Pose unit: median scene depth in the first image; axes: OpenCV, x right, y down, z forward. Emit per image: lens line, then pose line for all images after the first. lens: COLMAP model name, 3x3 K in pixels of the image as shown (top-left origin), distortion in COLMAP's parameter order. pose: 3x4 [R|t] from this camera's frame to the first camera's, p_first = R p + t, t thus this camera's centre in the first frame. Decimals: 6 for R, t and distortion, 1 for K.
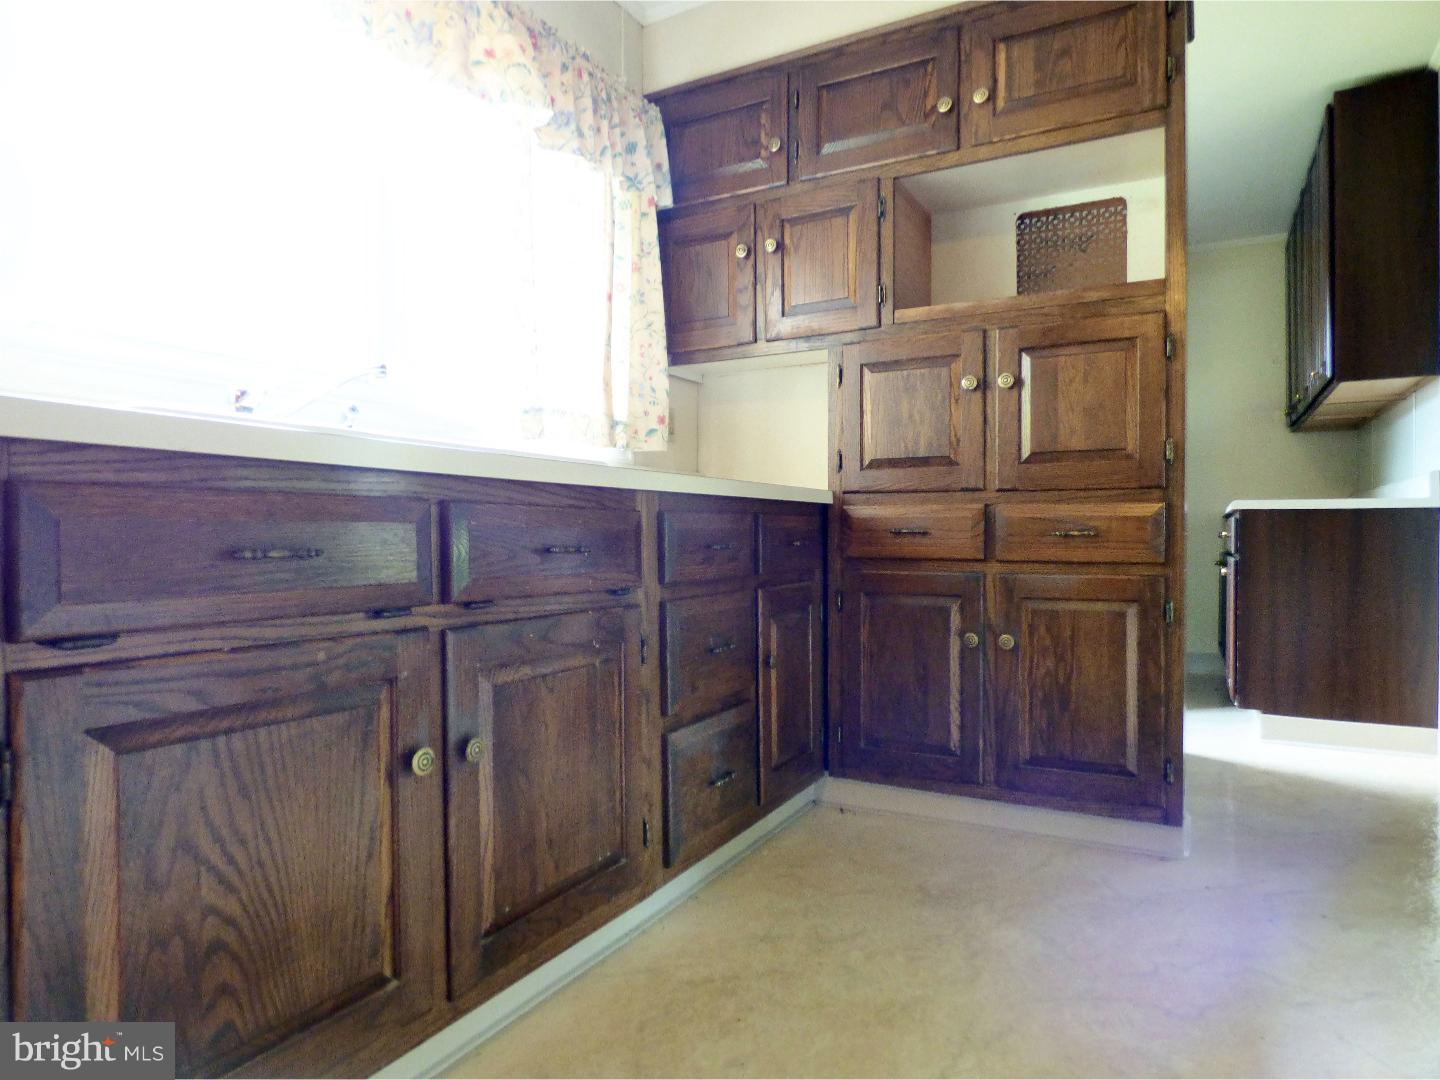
lens RADIAL K [[872.3, 0, 728.8], [0, 872.3, 544.4], [0, 0, 1]] dist [-0.004832, 0.000562]
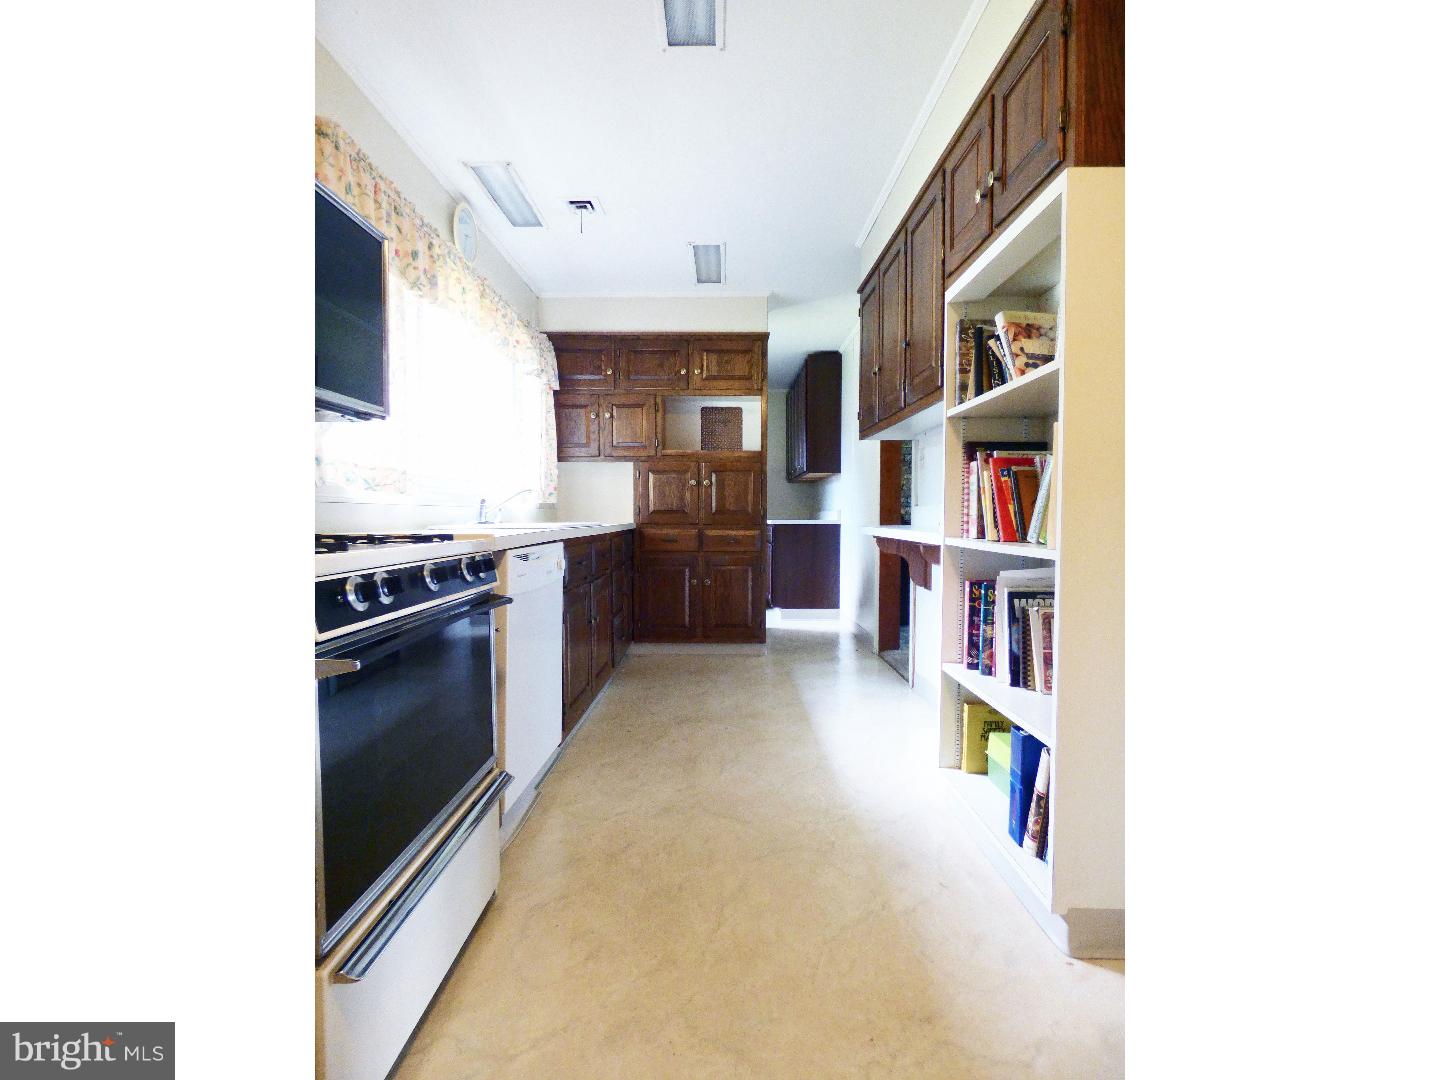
lens RADIAL K [[872.3, 0, 716.8], [0, 872.3, 540.0], [0, 0, 1]] dist [-0.004832, 0.000562]
pose [[0.865372, -0.016639, 0.500854, -0.934868], [-0.000799, 0.999402, 0.034583, -0.102273], [-0.501130, -0.030327, 0.864840, -1.240719]]
